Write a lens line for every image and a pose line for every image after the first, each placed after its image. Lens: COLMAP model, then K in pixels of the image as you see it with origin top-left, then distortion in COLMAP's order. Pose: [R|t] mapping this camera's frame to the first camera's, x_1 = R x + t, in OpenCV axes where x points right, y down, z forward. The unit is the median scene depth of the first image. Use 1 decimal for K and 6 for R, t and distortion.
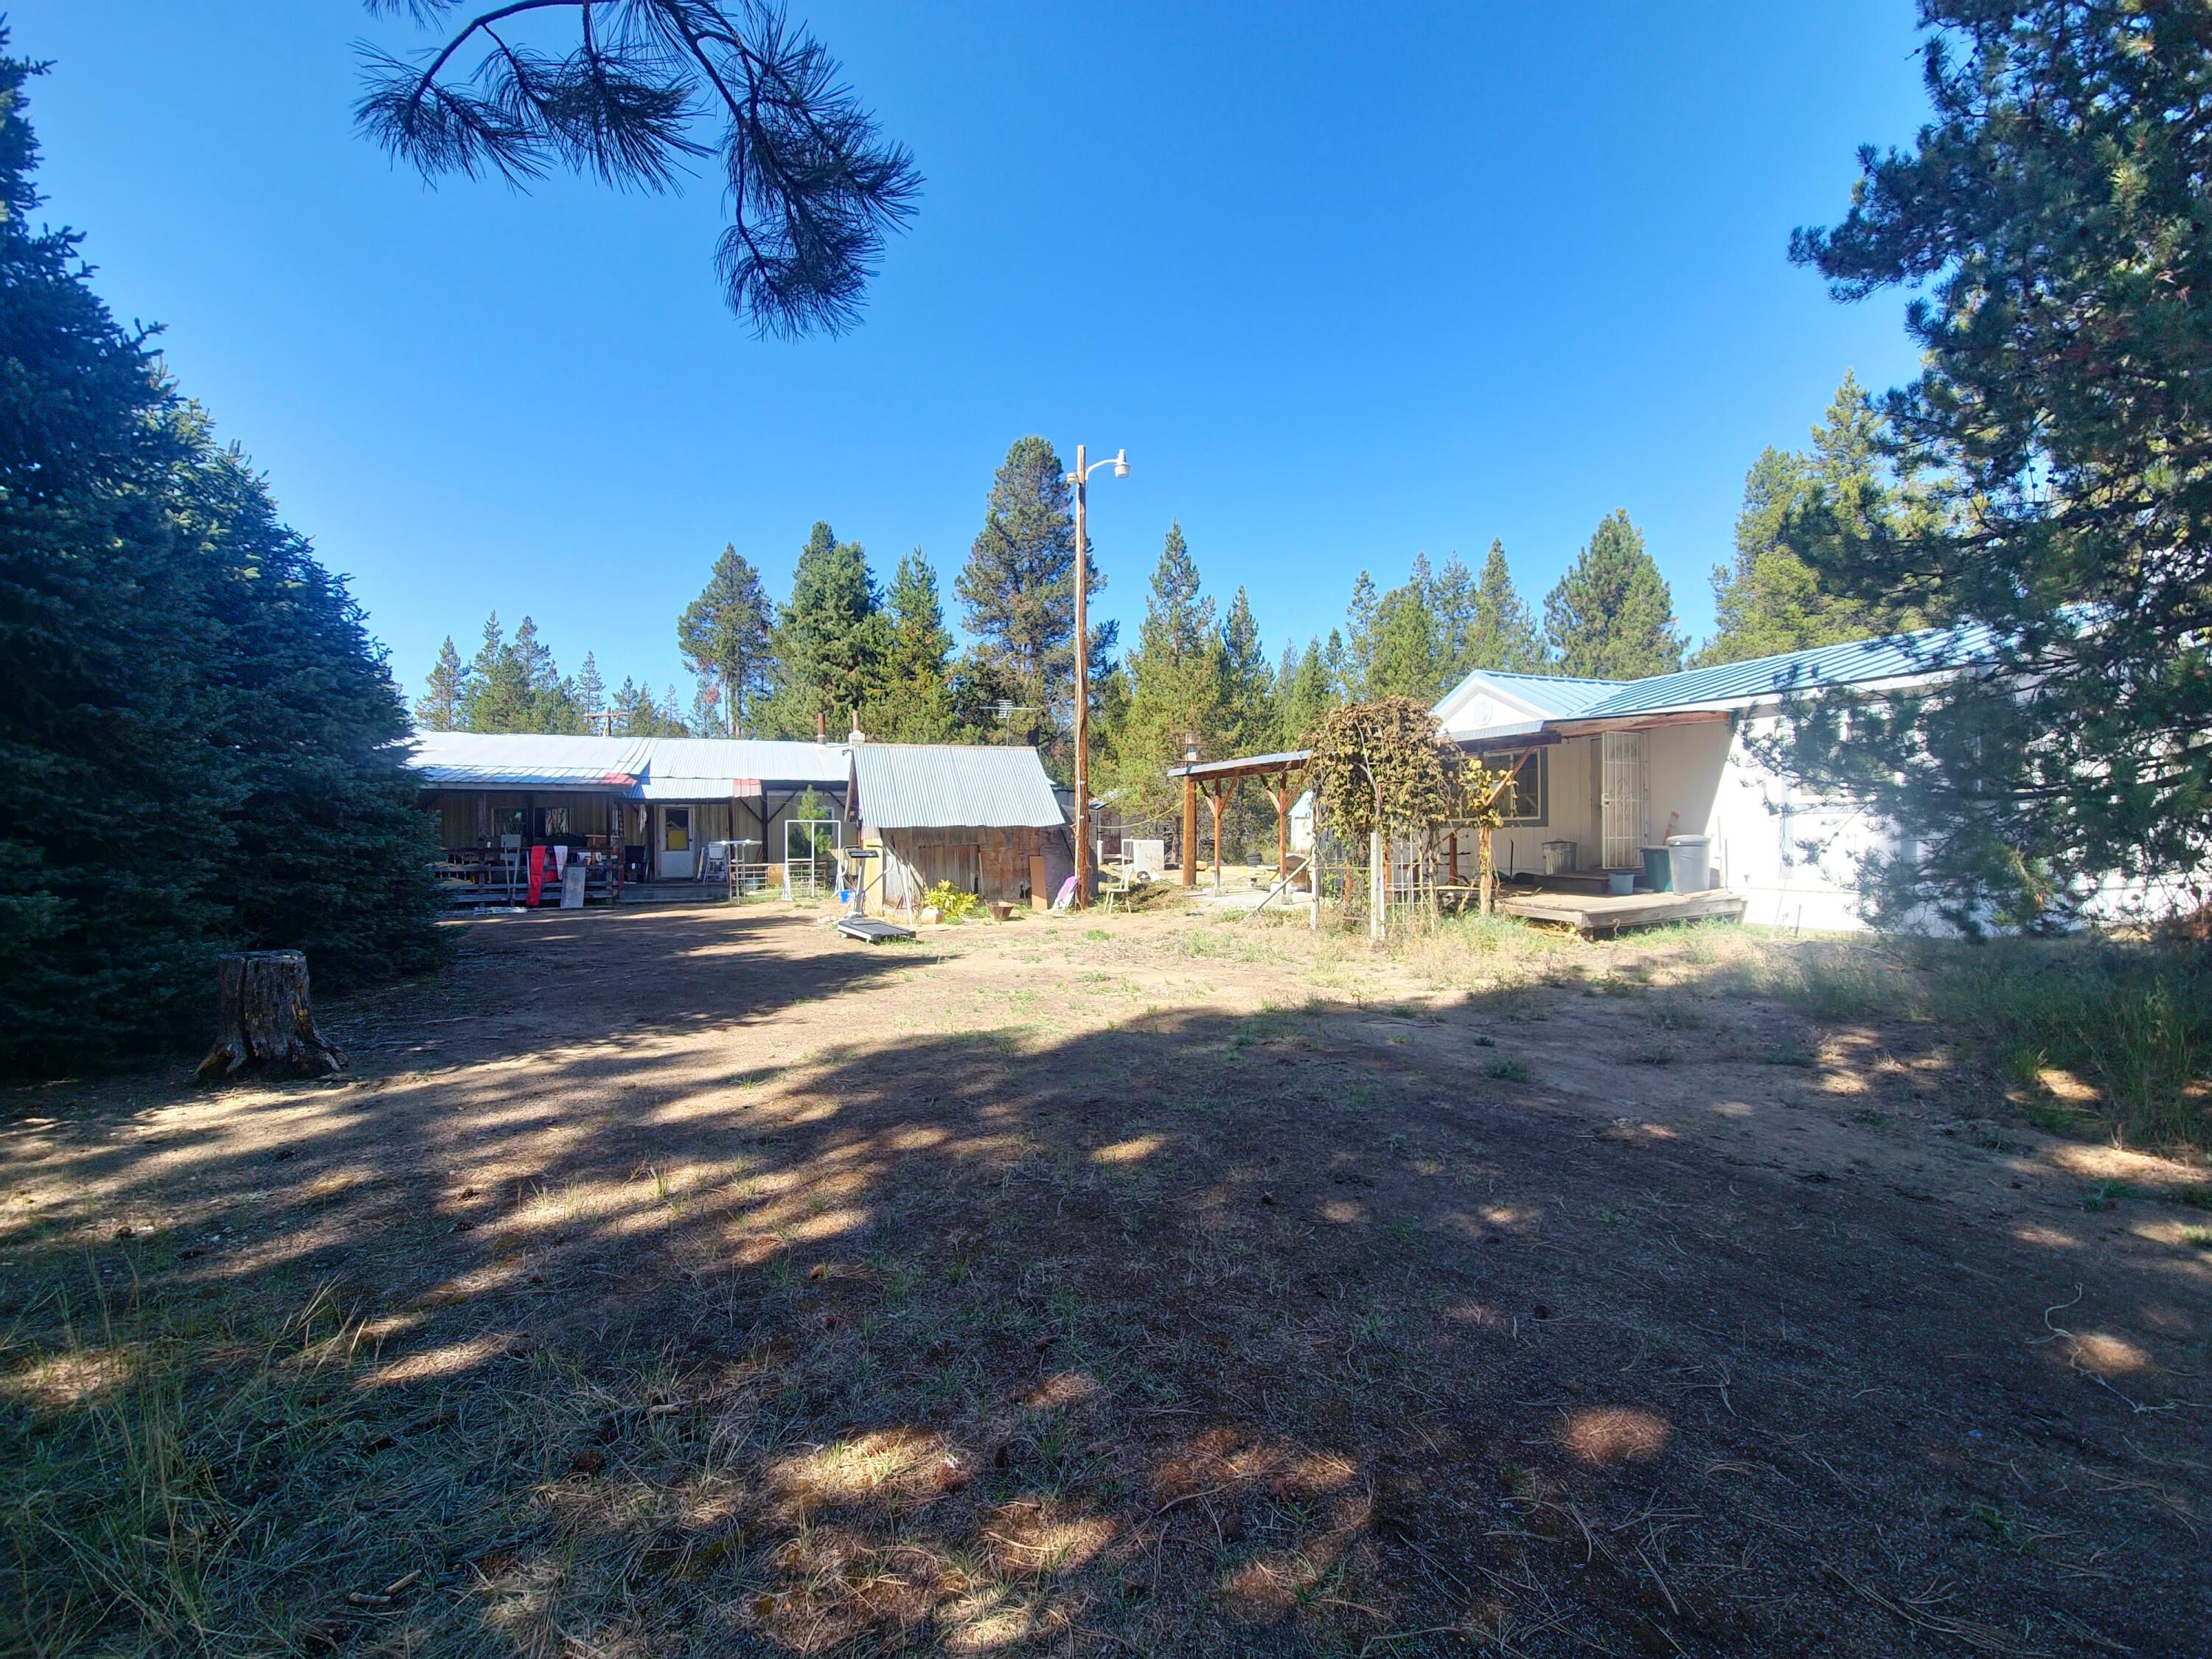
lens RADIAL K [[934.2, 0, 1106.0], [0, 934.2, 829.5], [0, 0, 1]] dist [0.000586, 0.000046]
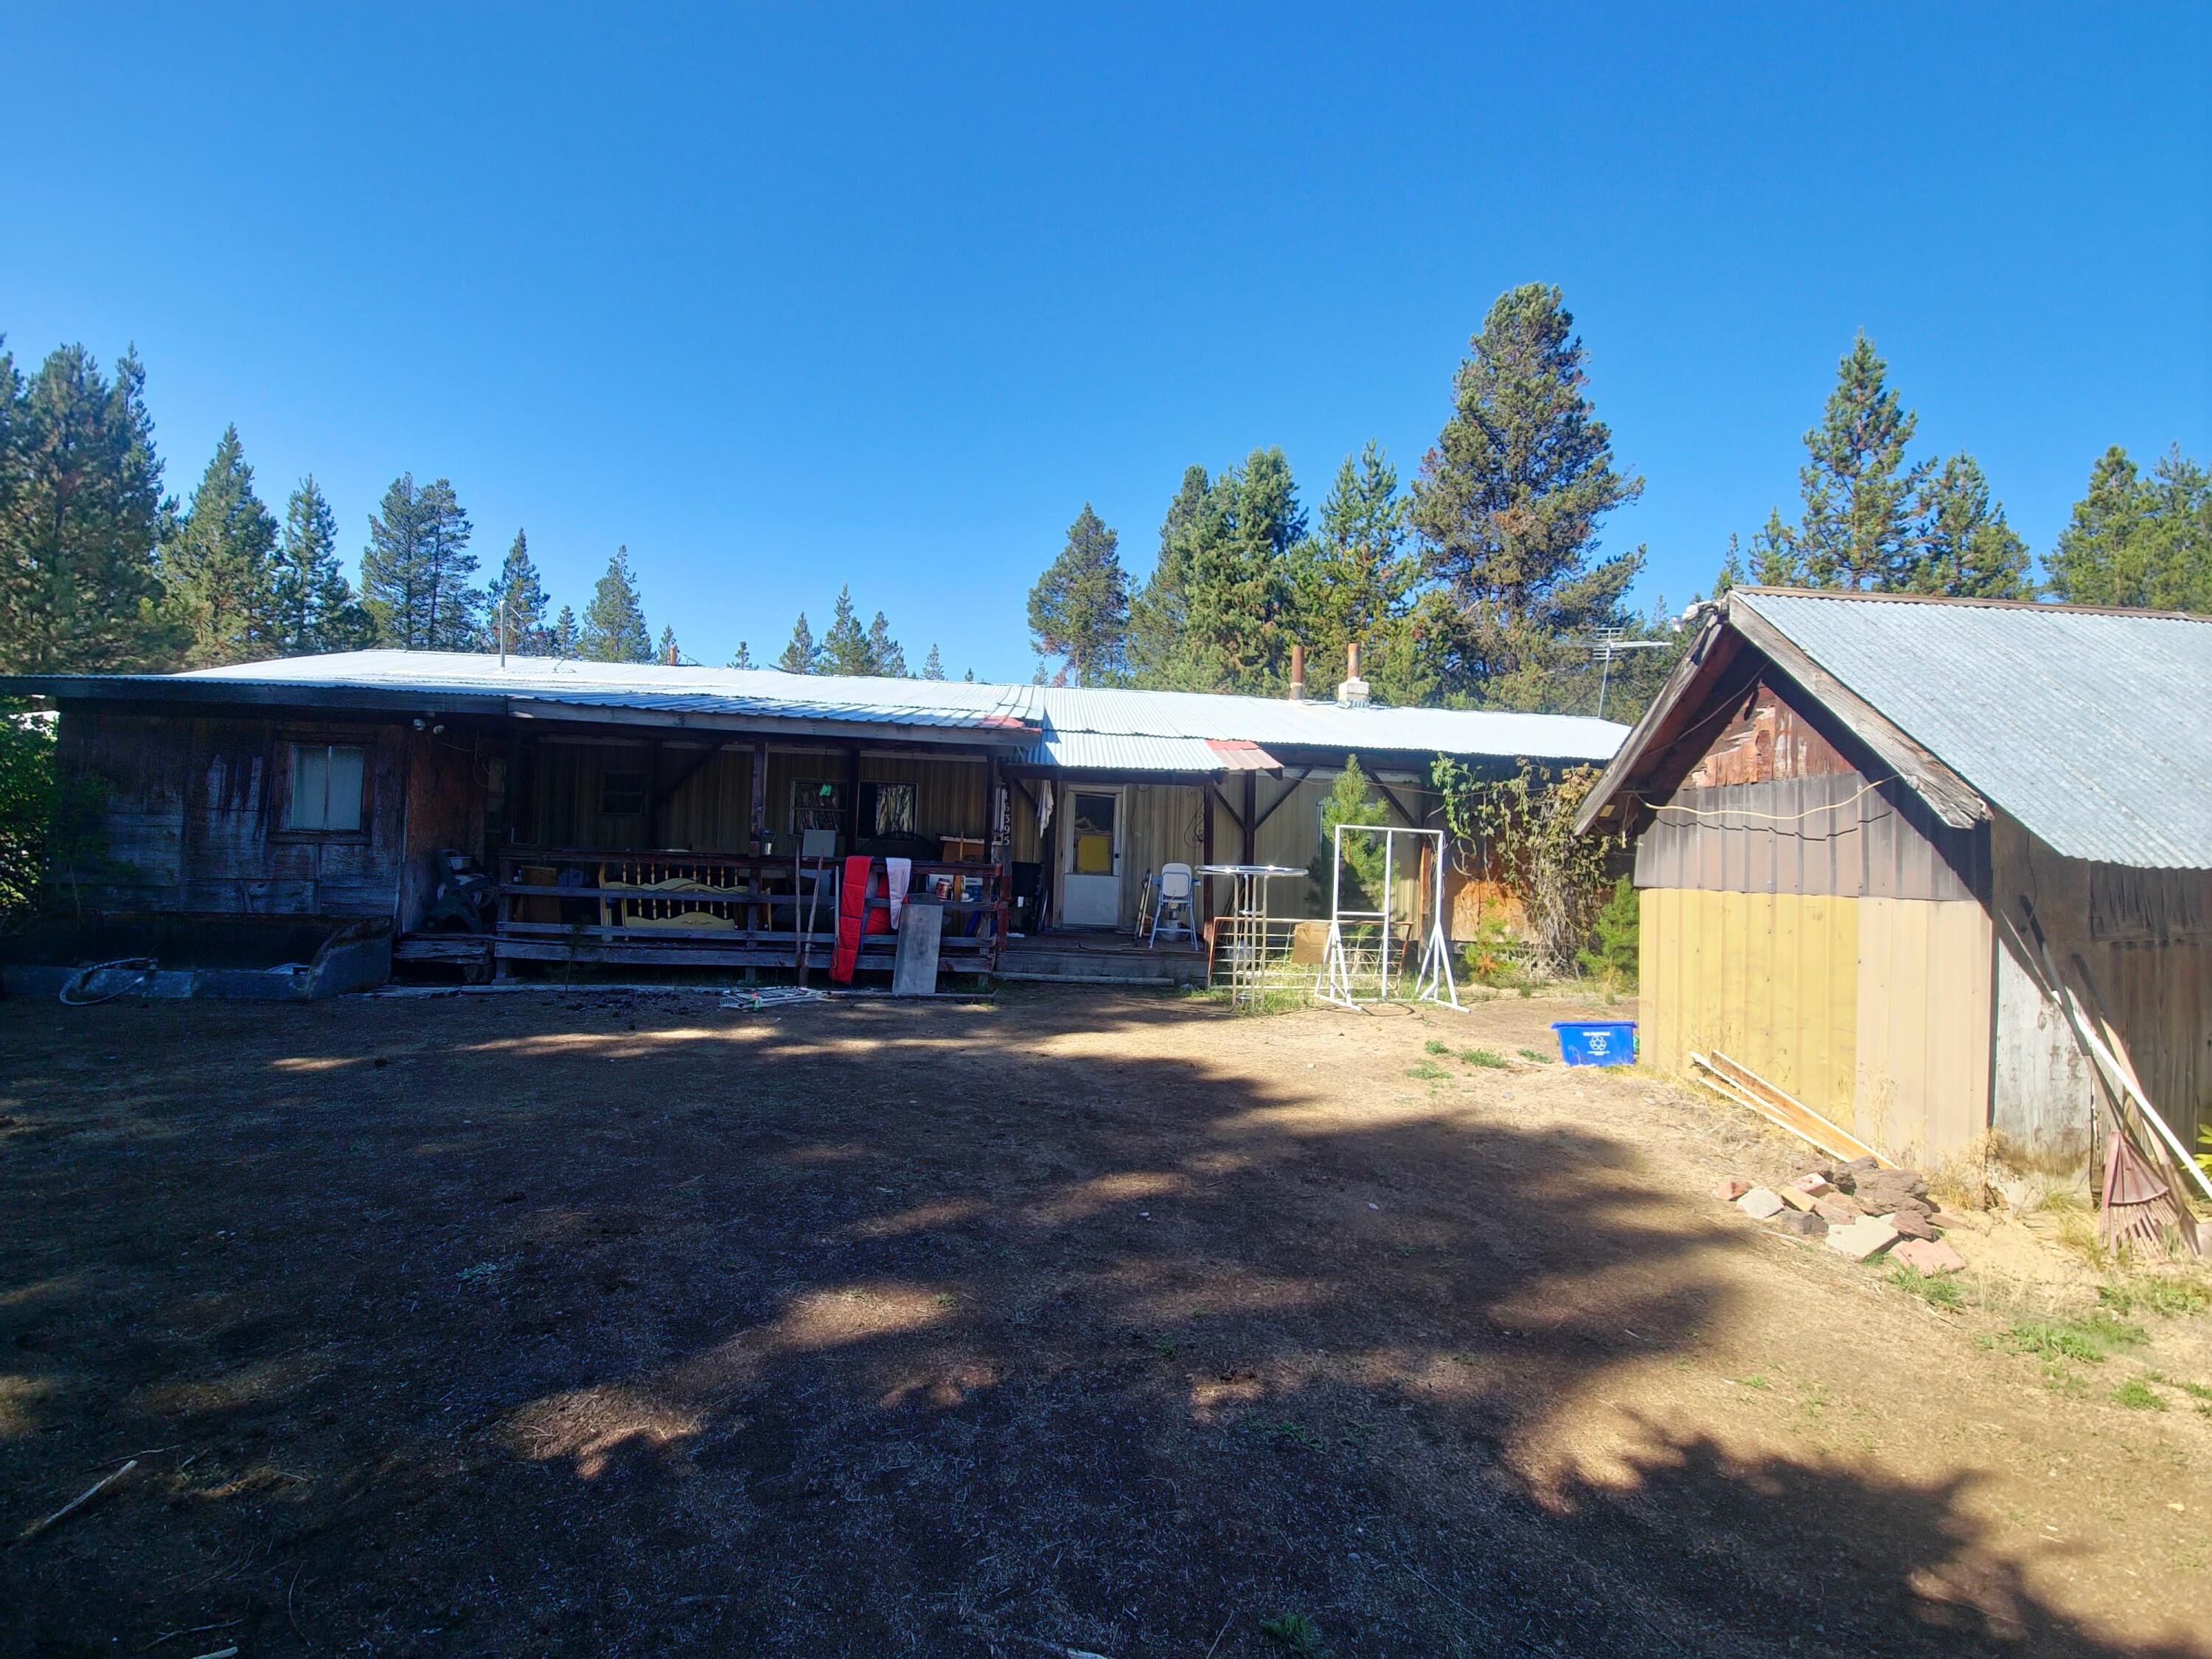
lens RADIAL K [[1082.8, 0, 1106.0], [0, 1082.8, 829.5], [0, 0, 1]] dist [-0.000947, -0.000078]
pose [[0.941987, 0.042171, -0.332991, -0.154555], [-0.047210, 0.998860, -0.007051, 0.000891], [0.332314, 0.022362, 0.942904, 0.264181]]
